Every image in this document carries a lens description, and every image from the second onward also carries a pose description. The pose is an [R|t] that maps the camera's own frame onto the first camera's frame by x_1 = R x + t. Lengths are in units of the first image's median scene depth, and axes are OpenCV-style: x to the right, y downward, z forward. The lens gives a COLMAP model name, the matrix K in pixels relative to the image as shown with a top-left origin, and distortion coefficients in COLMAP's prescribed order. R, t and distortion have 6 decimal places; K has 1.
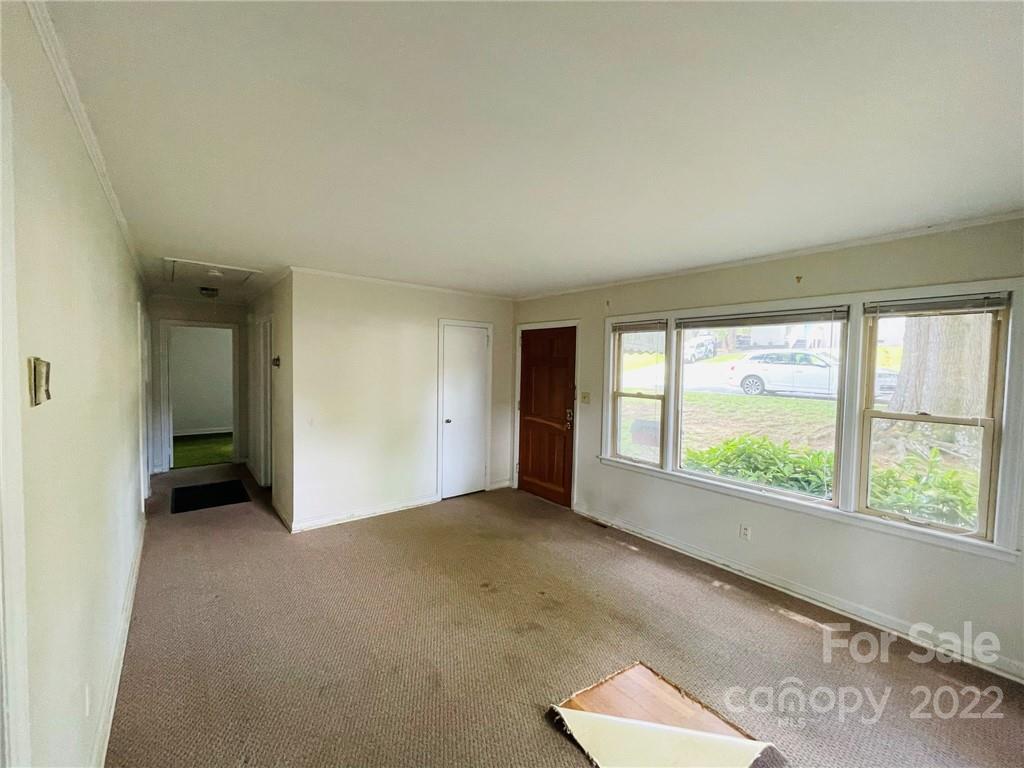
lens RADIAL K [[413.2, 0, 512.0], [0, 413.2, 384.0], [0, 0, 1]] dist [0.001282, -0.000156]
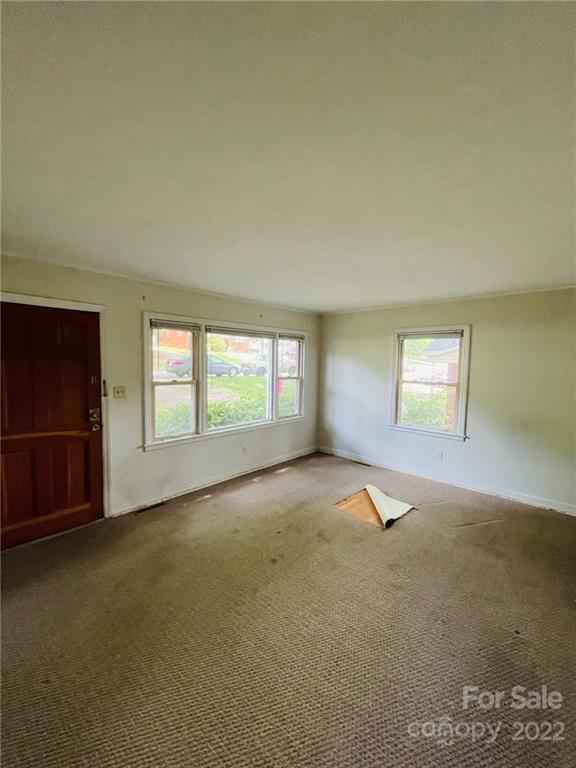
lens RADIAL K [[309.9, 0, 288.0], [0, 309.9, 384.0], [0, 0, 1]] dist [0.001282, -0.000156]
pose [[-0.135280, -0.092370, 0.986492, -0.625371], [0.030064, 0.994804, 0.097271, -0.046477], [-0.990351, 0.042817, -0.131800, 0.779793]]
